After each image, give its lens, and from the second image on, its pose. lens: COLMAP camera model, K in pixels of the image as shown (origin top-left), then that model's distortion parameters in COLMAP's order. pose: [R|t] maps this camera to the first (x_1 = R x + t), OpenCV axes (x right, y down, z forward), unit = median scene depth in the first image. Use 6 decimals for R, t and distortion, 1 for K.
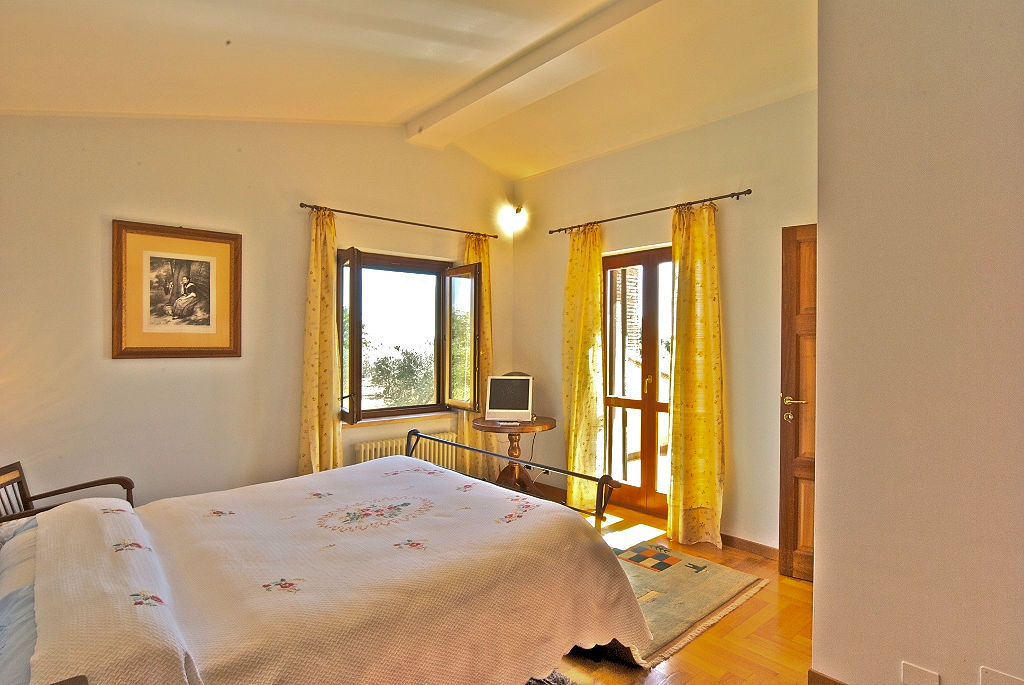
lens RADIAL K [[552.6, 0, 504.8], [0, 552.6, 343.4], [0, 0, 1]] dist [-0.006667, 0.000469]
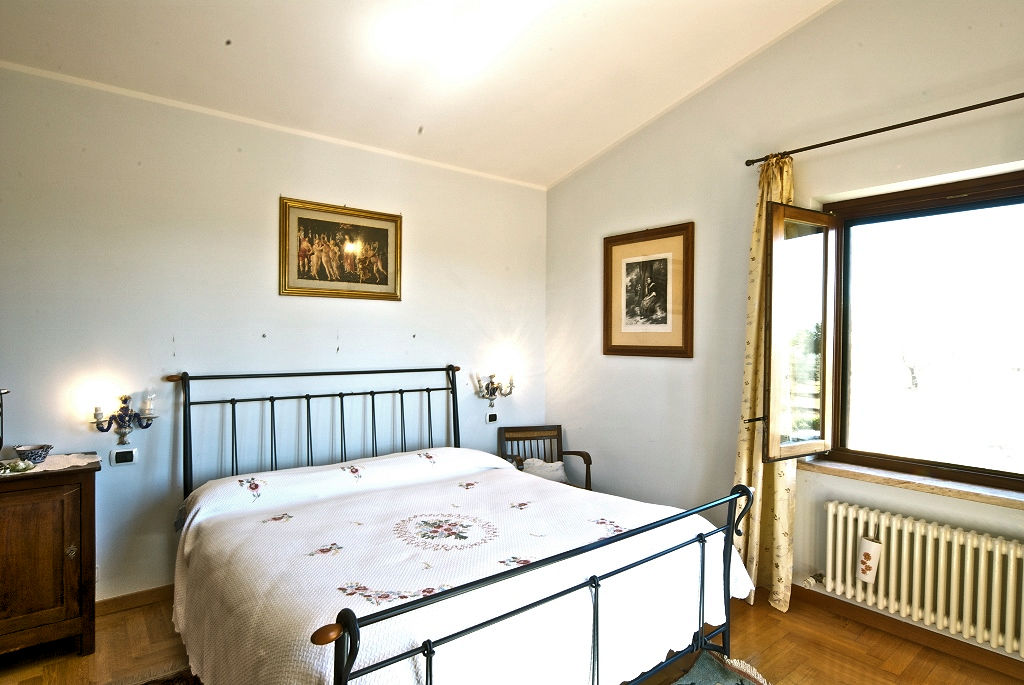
lens RADIAL K [[552.6, 0, 504.6], [0, 552.6, 344.4], [0, 0, 1]] dist [-0.006667, 0.000469]
pose [[-0.033988, 0.014908, -0.999311, 0.464237], [-0.003596, 0.999880, 0.015039, -0.010368], [0.999416, 0.004105, -0.033930, 0.778530]]
